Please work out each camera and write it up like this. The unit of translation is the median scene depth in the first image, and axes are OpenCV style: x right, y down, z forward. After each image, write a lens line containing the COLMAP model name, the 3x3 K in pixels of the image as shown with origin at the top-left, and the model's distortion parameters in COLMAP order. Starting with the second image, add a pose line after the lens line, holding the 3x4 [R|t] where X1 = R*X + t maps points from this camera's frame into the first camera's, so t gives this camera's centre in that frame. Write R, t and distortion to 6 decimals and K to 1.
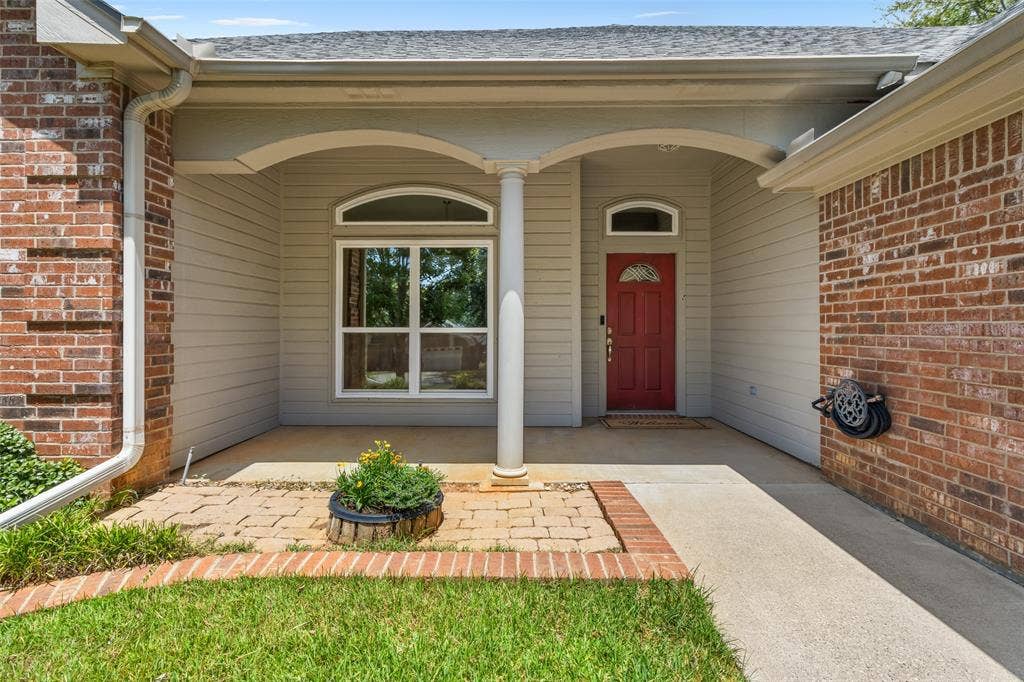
lens RADIAL K [[474.0, 0, 506.9], [0, 474.0, 323.9], [0, 0, 1]] dist [0.000182, -0.000255]
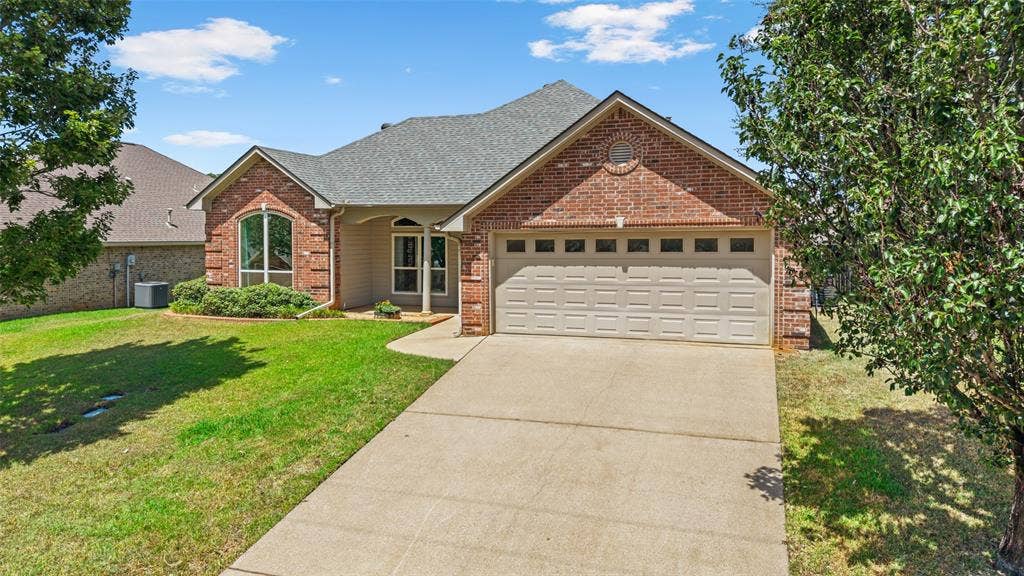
lens RADIAL K [[709.8, 0, 509.9], [0, 709.8, 240.9], [0, 0, 1]] dist [0.100306, -0.000215]
pose [[0.942479, 0.002401, -0.334258, 2.726650], [0.004604, 0.999786, 0.020162, -0.368575], [0.334235, -0.020541, 0.942266, -4.312826]]
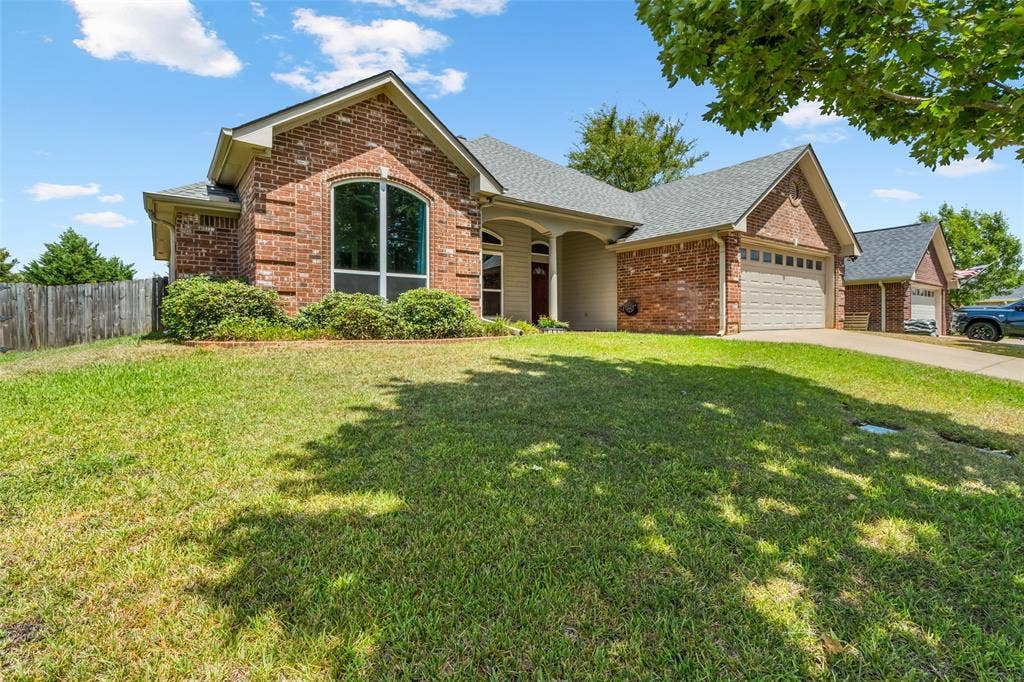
lens RADIAL K [[474.0, 0, 506.9], [0, 474.0, 323.9], [0, 0, 1]] dist [0.000182, -0.000255]
pose [[0.797042, -0.001178, 0.603923, -2.551340], [-0.001819, 0.999989, 0.004350, 0.297210], [-0.603921, -0.004566, 0.797031, -1.586974]]
